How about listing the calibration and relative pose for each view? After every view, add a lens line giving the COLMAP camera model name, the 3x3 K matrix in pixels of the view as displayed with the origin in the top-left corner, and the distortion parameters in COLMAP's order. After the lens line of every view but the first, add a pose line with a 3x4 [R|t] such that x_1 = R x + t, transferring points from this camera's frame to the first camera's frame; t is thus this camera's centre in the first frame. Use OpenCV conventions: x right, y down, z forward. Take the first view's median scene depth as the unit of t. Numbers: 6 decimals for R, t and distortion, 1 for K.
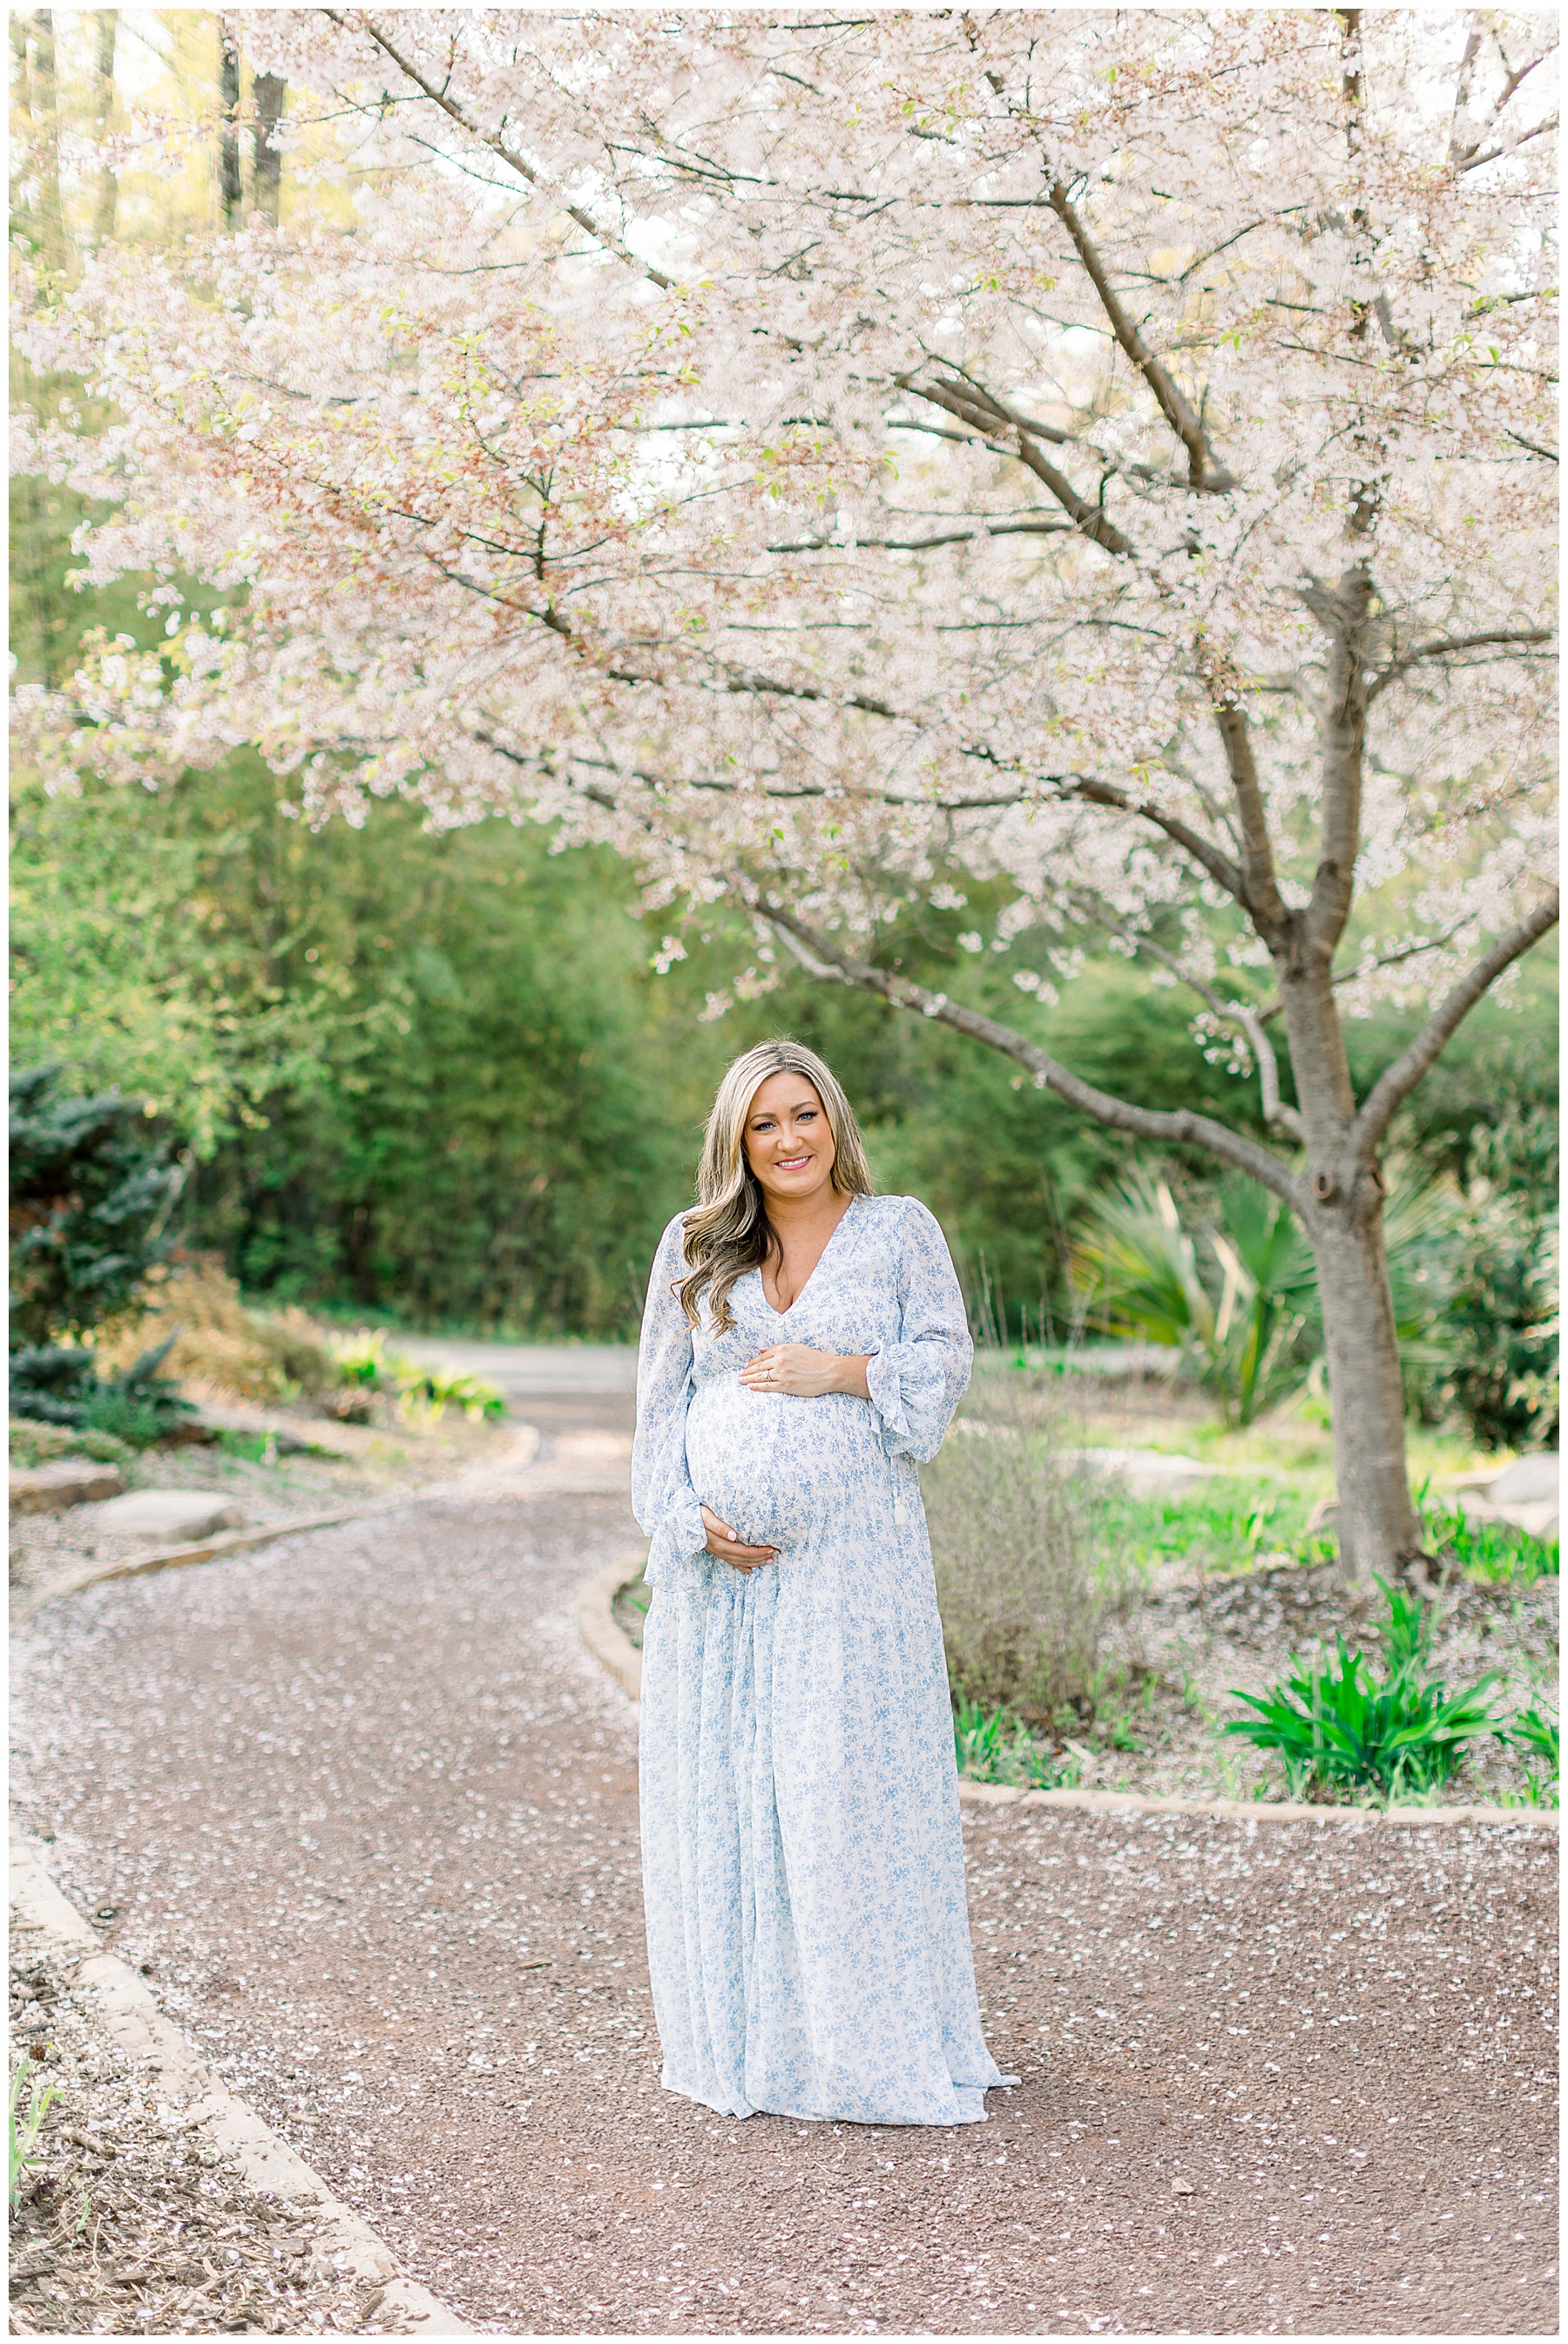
lens RADIAL K [[4512.7, 0, 953.1], [0, 4512.7, 1067.0], [0, 0, 1]] dist [-0.029065, 0.000000]
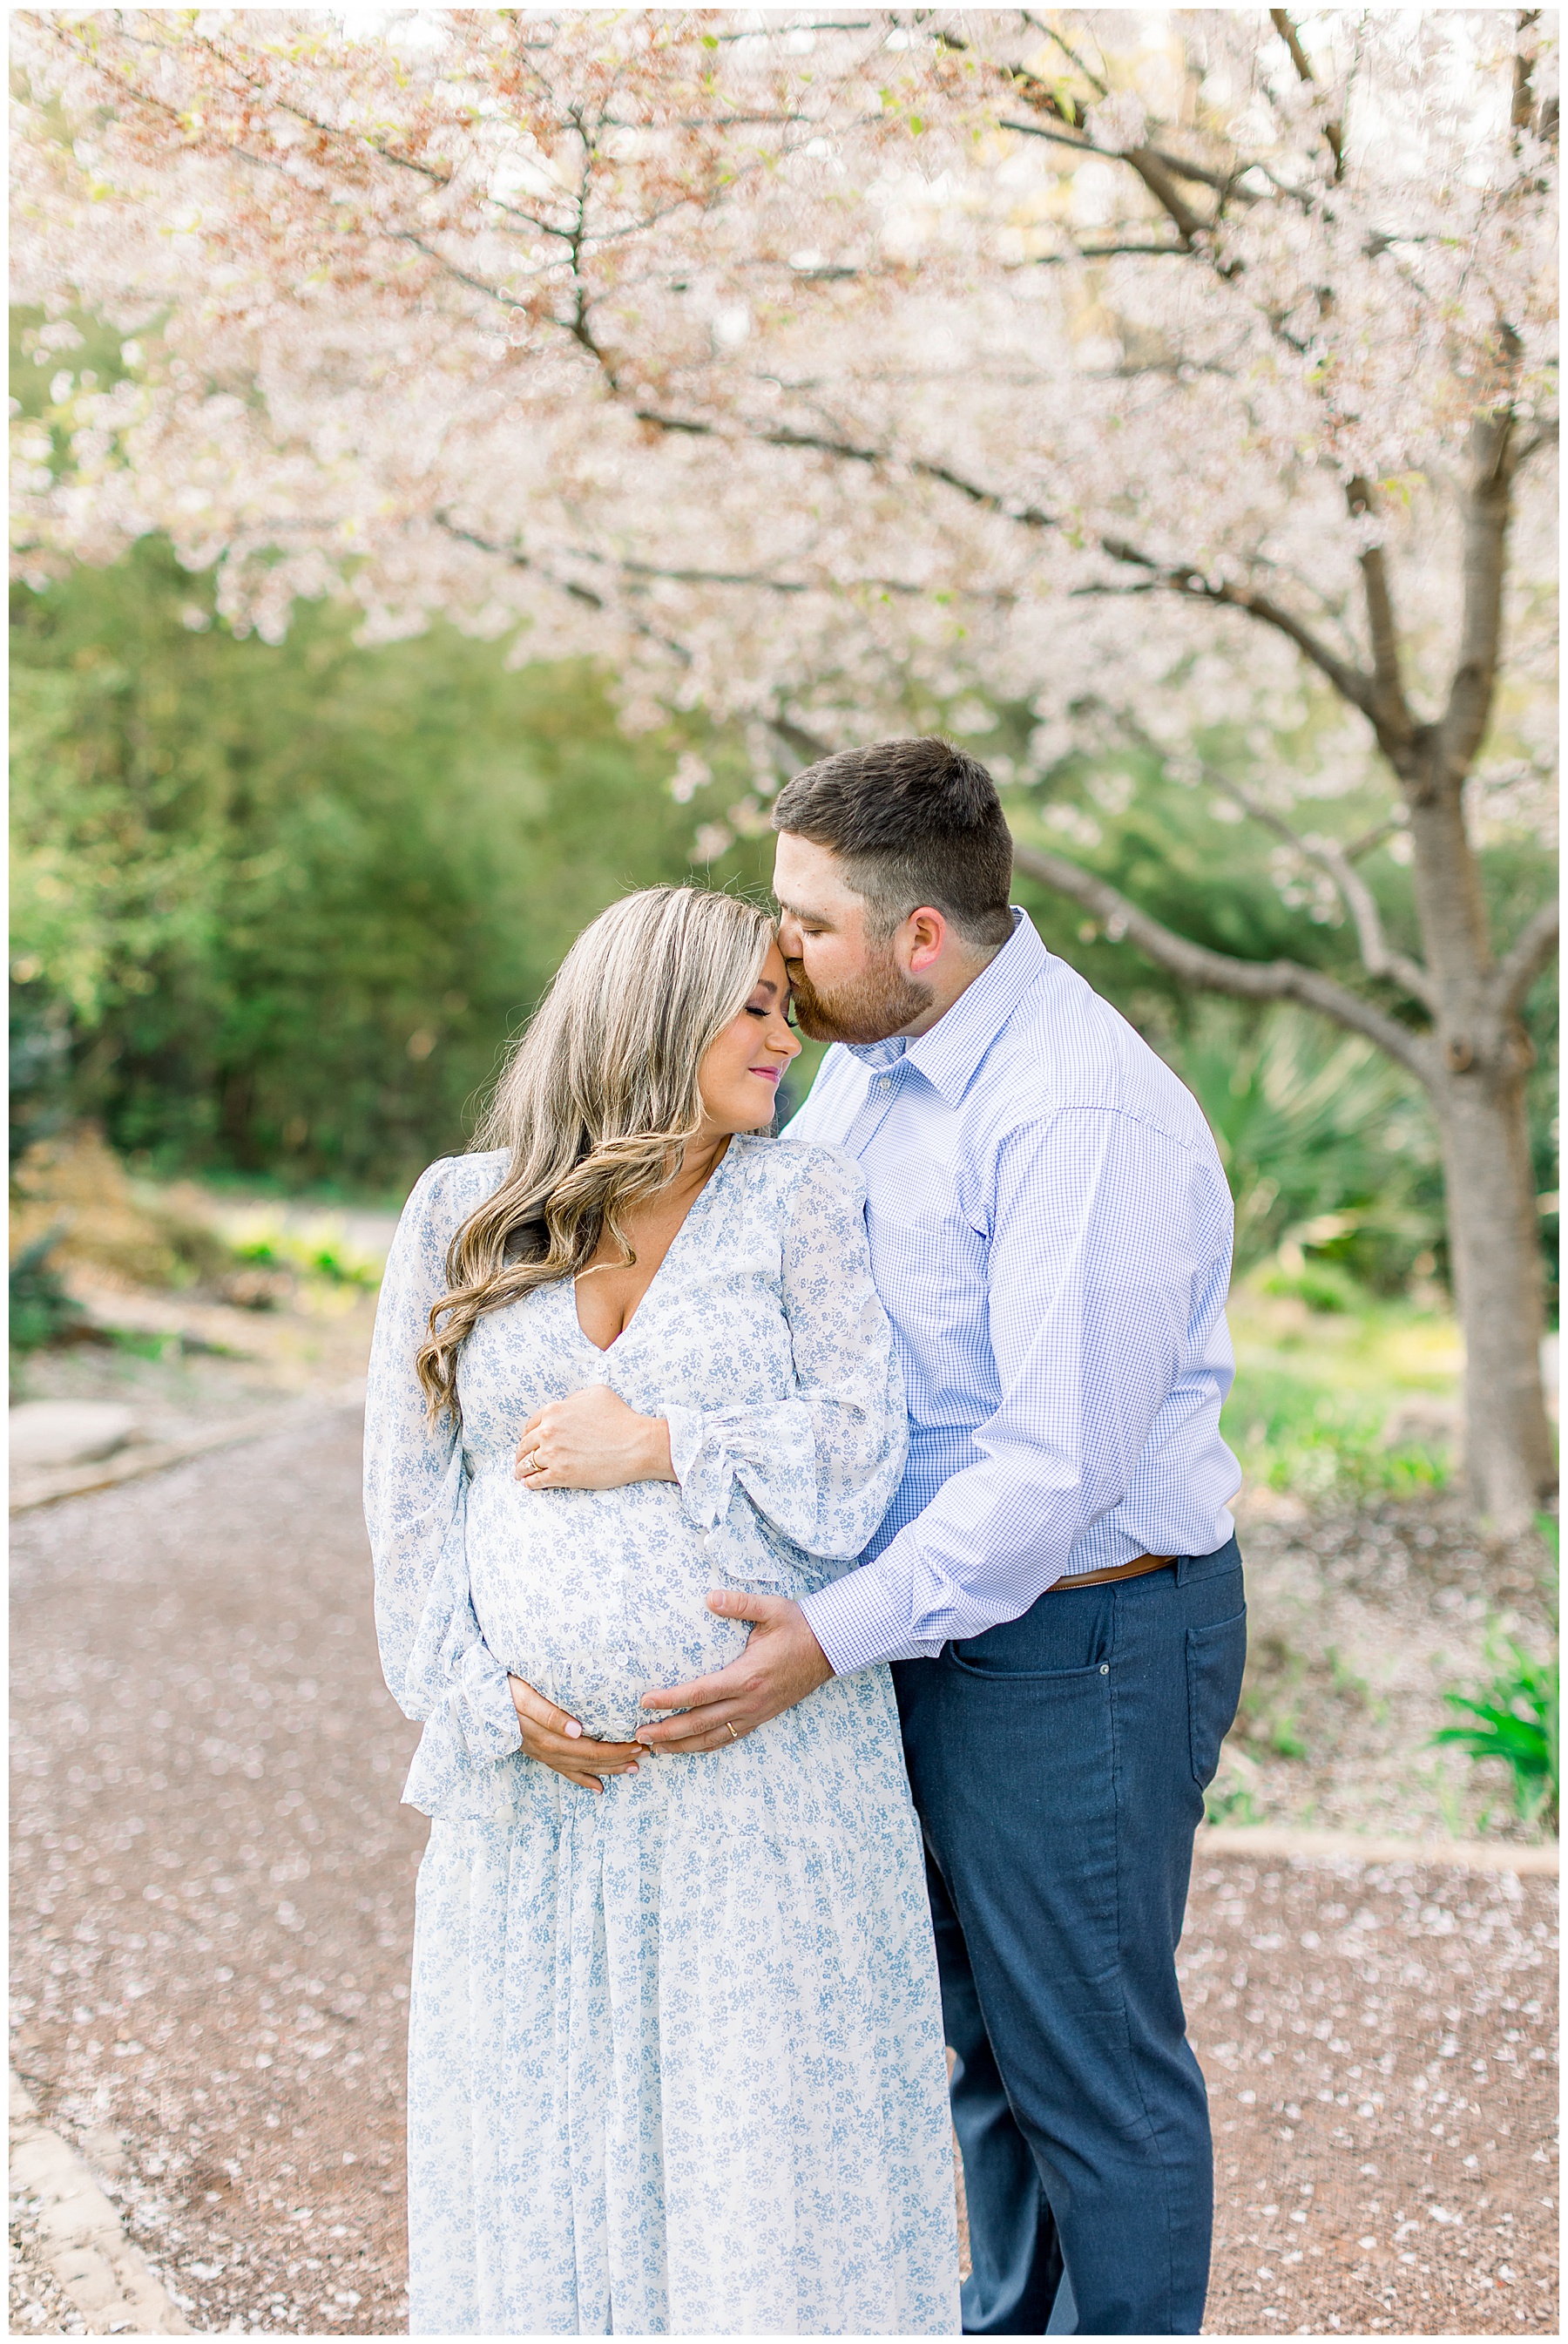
lens RADIAL K [[3887.9, 0, 834.6], [0, 3887.9, 1115.0], [0, 0, 1]] dist [-0.019054, 0.000000]
pose [[0.999136, -0.008303, 0.040713, -0.067850], [0.006346, 0.998829, 0.047955, 0.002732], [-0.041063, -0.047655, 0.998019, 0.302149]]
